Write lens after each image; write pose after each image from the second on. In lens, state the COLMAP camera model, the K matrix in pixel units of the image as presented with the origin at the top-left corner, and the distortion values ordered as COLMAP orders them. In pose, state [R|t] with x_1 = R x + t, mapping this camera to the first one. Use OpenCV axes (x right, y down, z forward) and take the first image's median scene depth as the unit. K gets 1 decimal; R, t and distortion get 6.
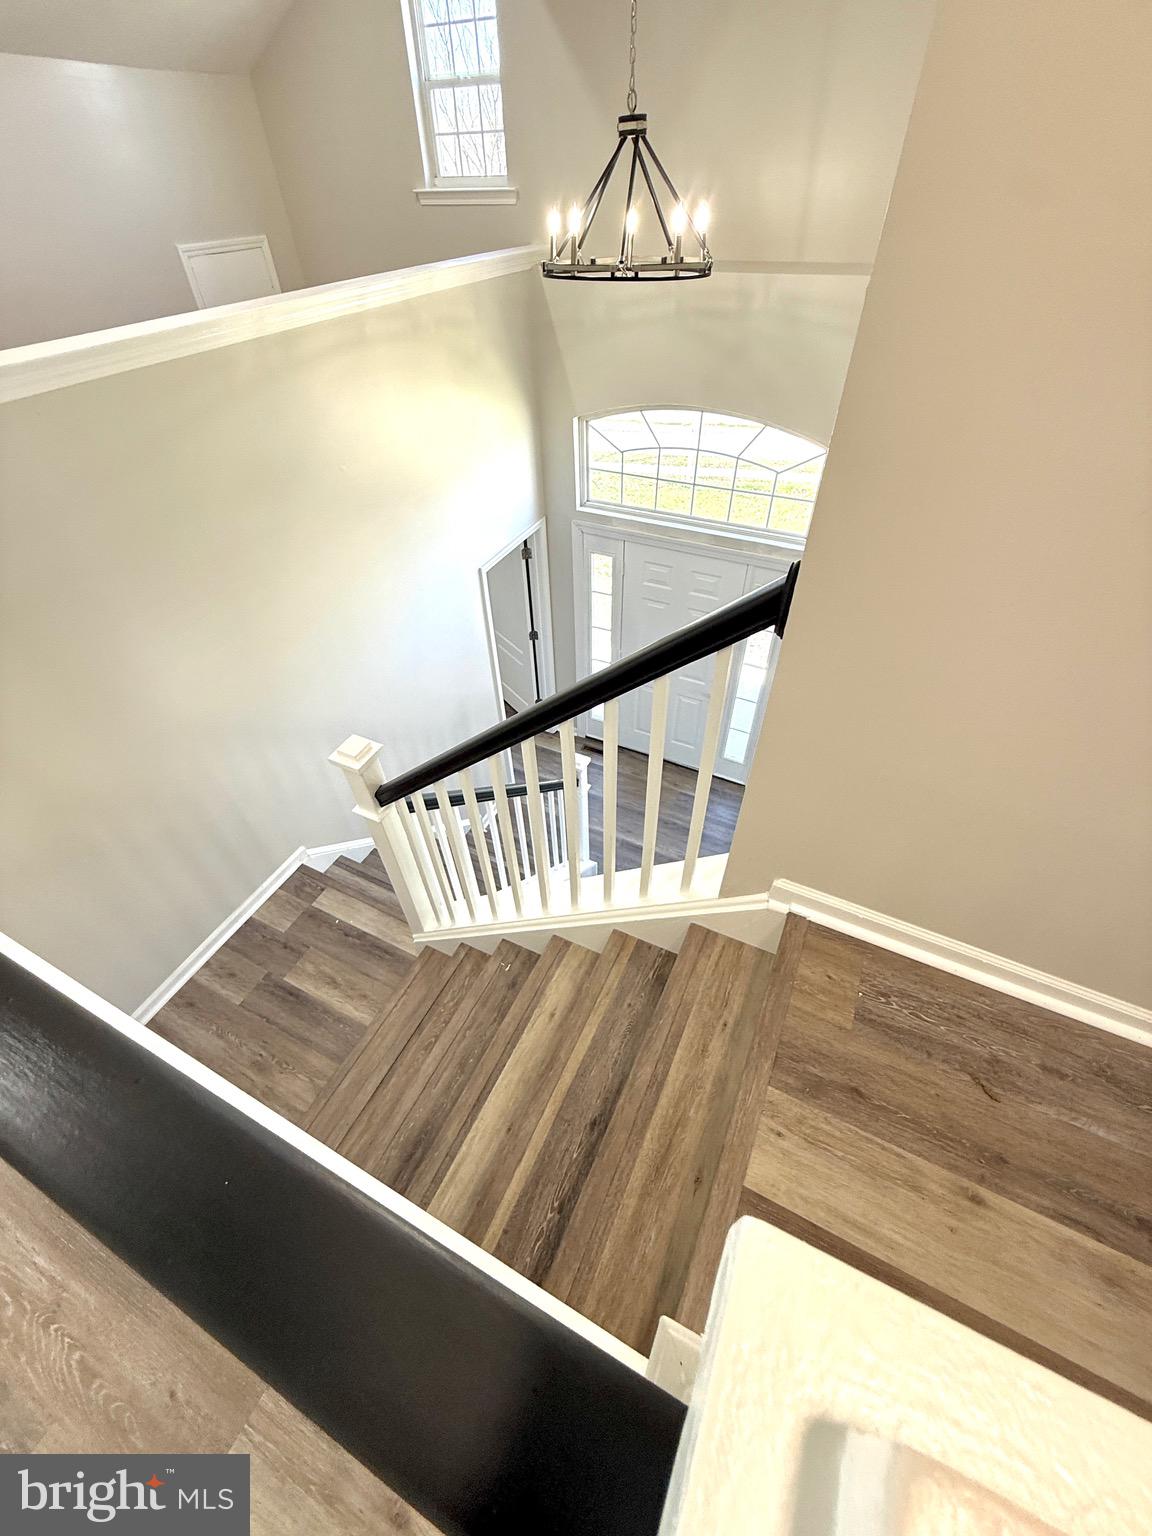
lens RADIAL K [[613.6, 0, 577.7], [0, 613.6, 759.8], [0, 0, 1]] dist [-0.000795, 0.000537]
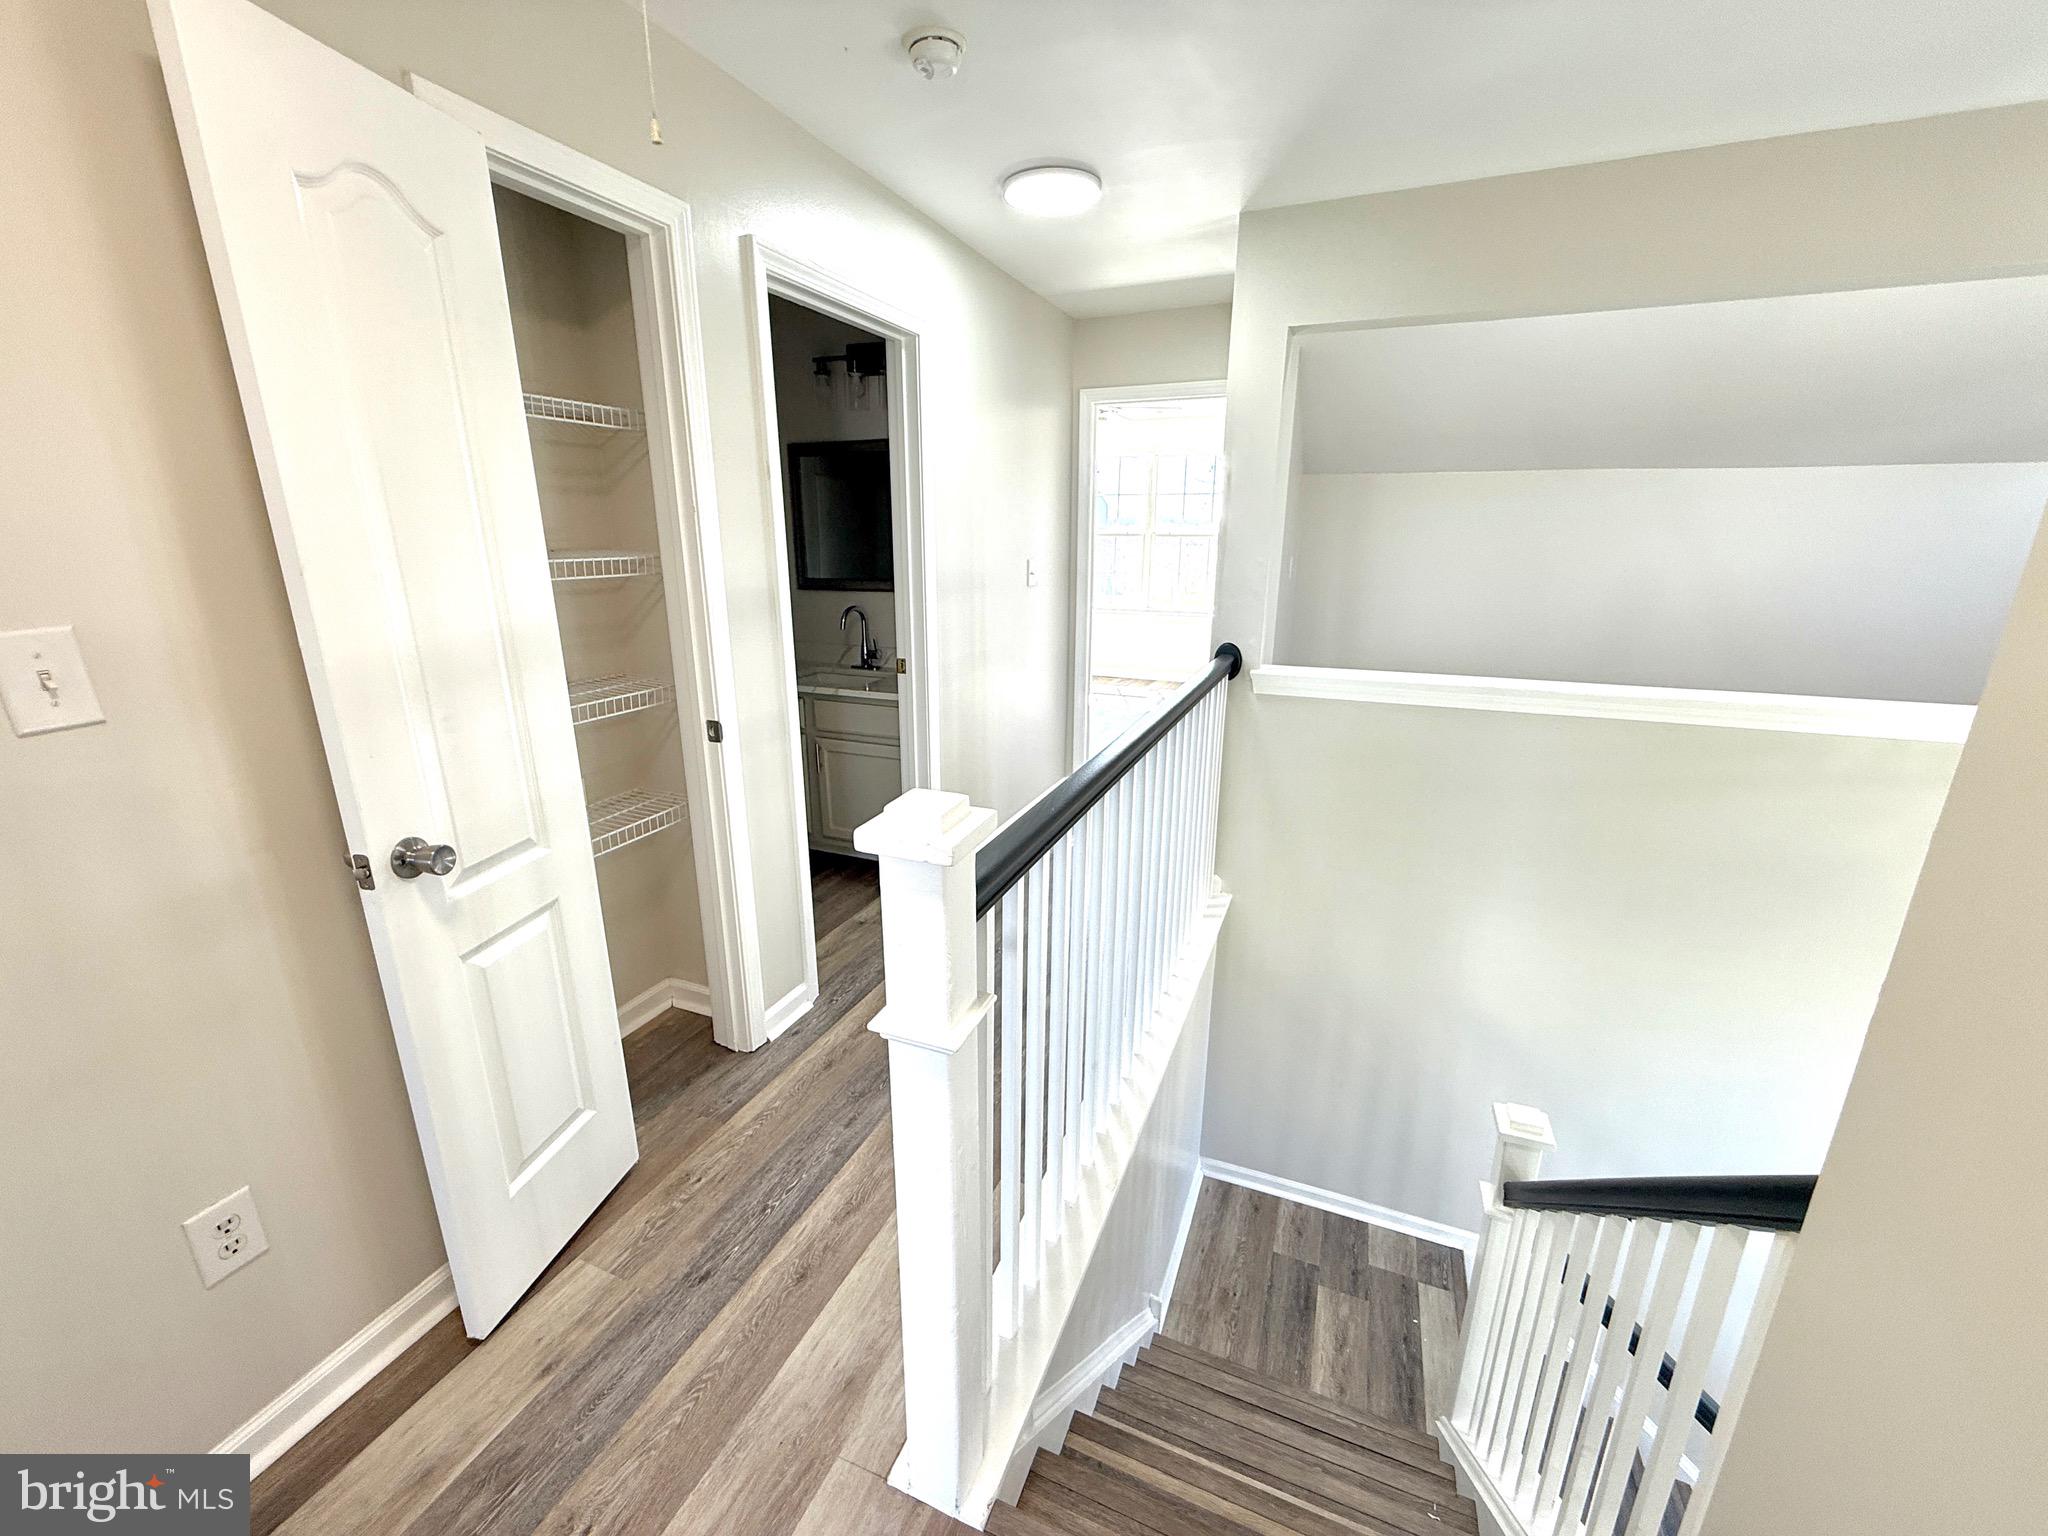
lens RADIAL K [[818.1, 0, 1015.5], [0, 818.1, 763.4], [0, 0, 1]] dist [-0.000795, 0.000537]
pose [[0.062654, 0.311819, -0.948073, 0.335046], [-0.696258, 0.694250, 0.182324, -0.055861], [0.715052, 0.648680, 0.260604, -0.057686]]
